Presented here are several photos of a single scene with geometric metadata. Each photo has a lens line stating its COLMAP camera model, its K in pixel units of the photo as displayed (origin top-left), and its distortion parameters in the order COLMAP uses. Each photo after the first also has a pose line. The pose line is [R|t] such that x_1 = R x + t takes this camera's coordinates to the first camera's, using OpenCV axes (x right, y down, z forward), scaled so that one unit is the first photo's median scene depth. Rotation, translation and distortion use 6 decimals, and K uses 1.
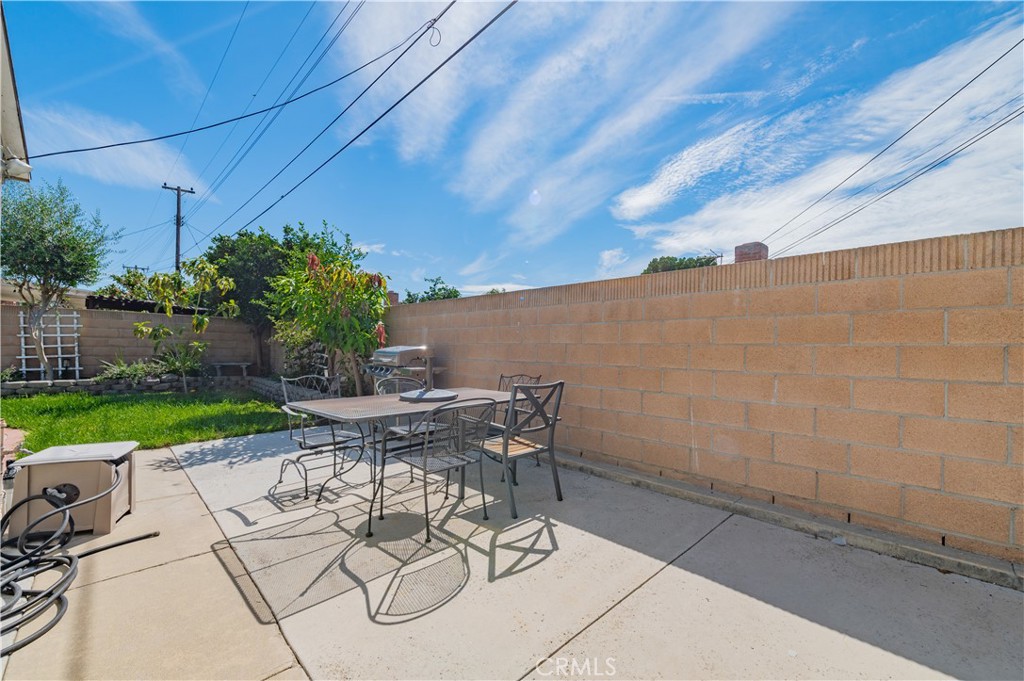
lens RADIAL K [[402.3, 0, 505.2], [0, 402.3, 344.8], [0, 0, 1]] dist [0.003187, -0.001155]
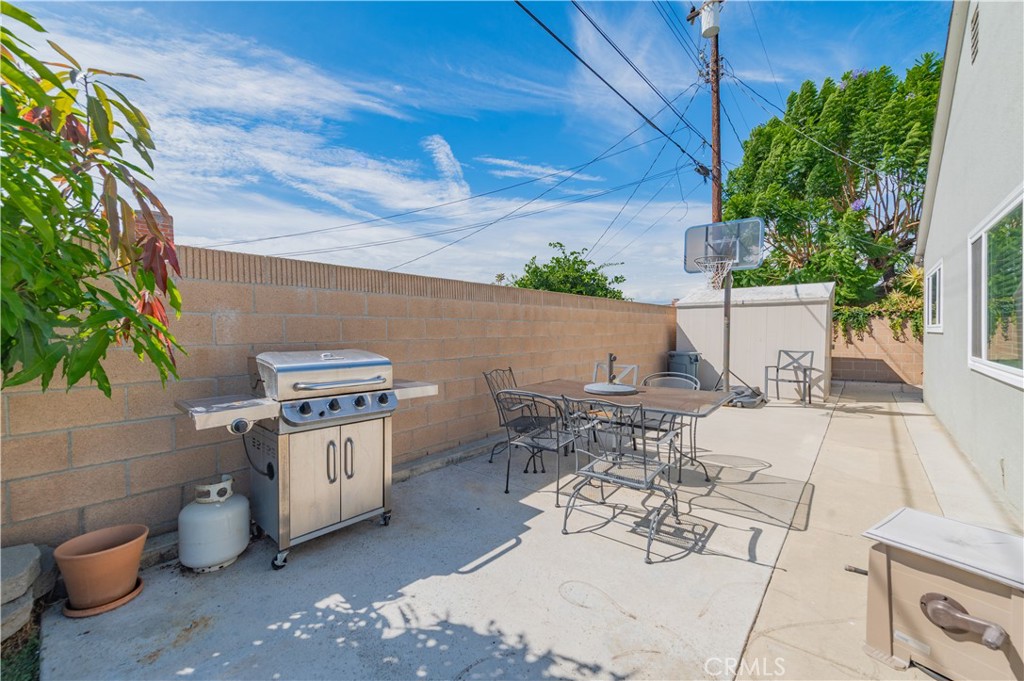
lens RADIAL K [[402.3, 0, 511.1], [0, 402.3, 338.0], [0, 0, 1]] dist [0.003187, -0.001155]
pose [[-0.073427, -0.027328, 0.996926, -1.365396], [0.003348, 0.999612, 0.027648, -0.046030], [-0.997295, 0.005368, -0.073307, 1.464758]]
